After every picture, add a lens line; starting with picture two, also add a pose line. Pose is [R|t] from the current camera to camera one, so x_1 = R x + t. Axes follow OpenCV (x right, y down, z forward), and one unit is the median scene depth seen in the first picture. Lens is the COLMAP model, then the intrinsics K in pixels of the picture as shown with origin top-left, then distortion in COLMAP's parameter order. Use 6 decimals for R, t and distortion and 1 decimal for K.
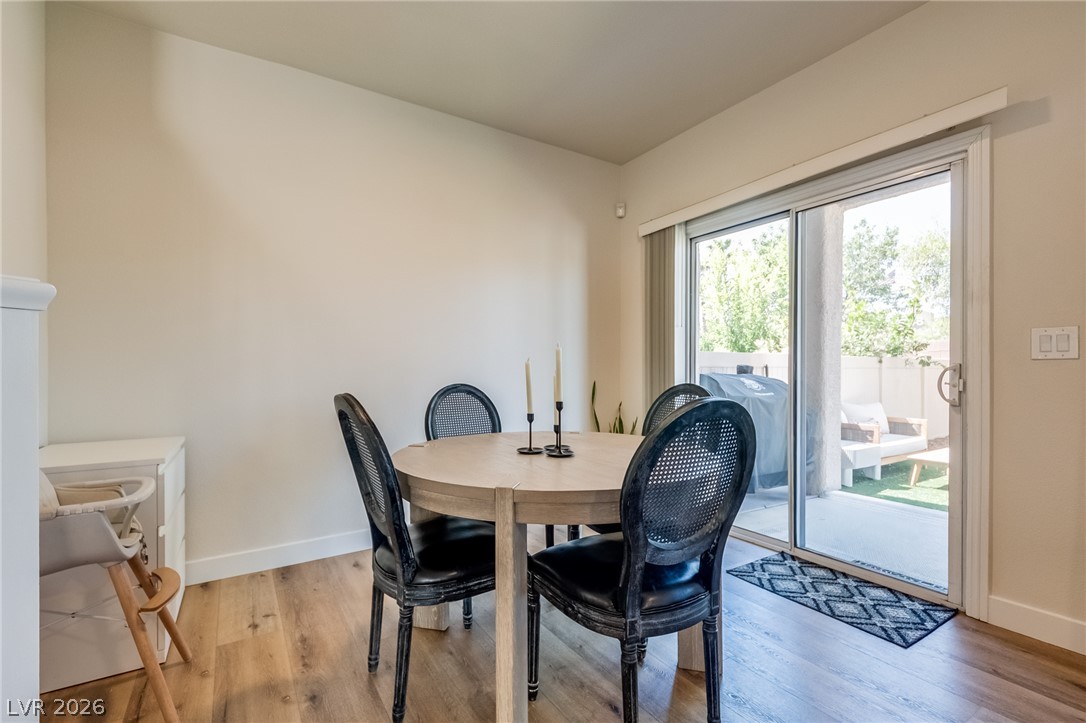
lens RADIAL K [[465.1, 0, 543.0], [0, 465.1, 361.5], [0, 0, 1]] dist [-0.000177, -0.000053]
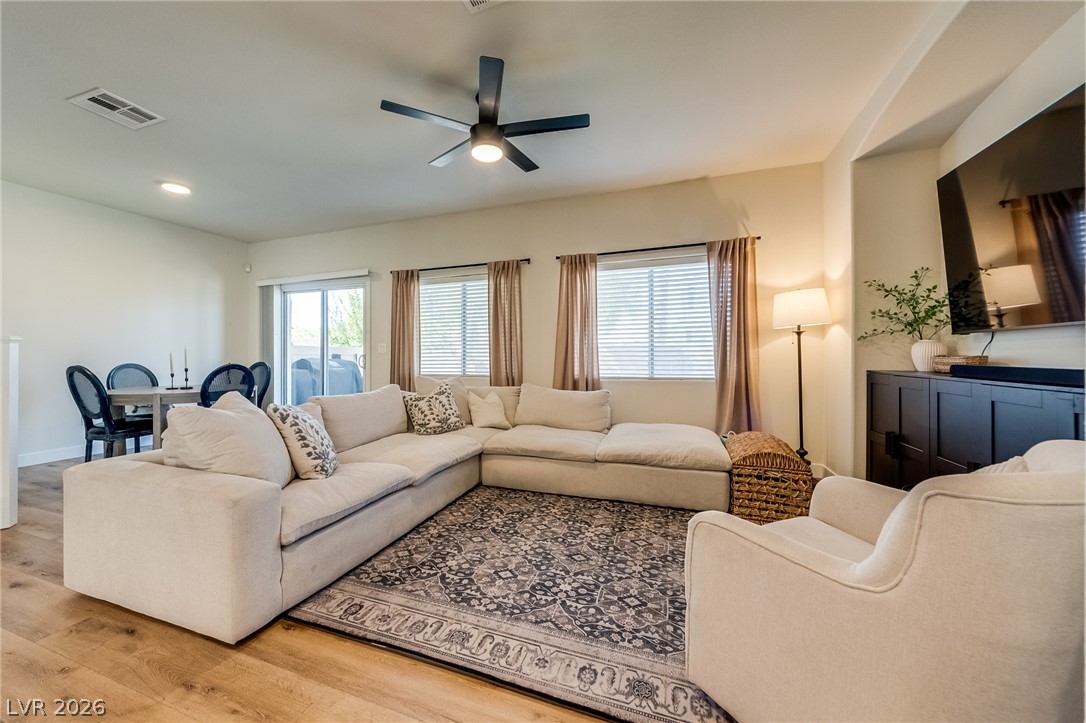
lens RADIAL K [[387.7, 0, 543.1], [0, 387.7, 372.5], [0, 0, 1]] dist [-0.001538, -0.000154]
pose [[0.793650, -0.036144, 0.607300, 0.217692], [-0.000489, 0.998195, 0.060046, -0.013184], [-0.608374, -0.047953, 0.792200, -1.363923]]
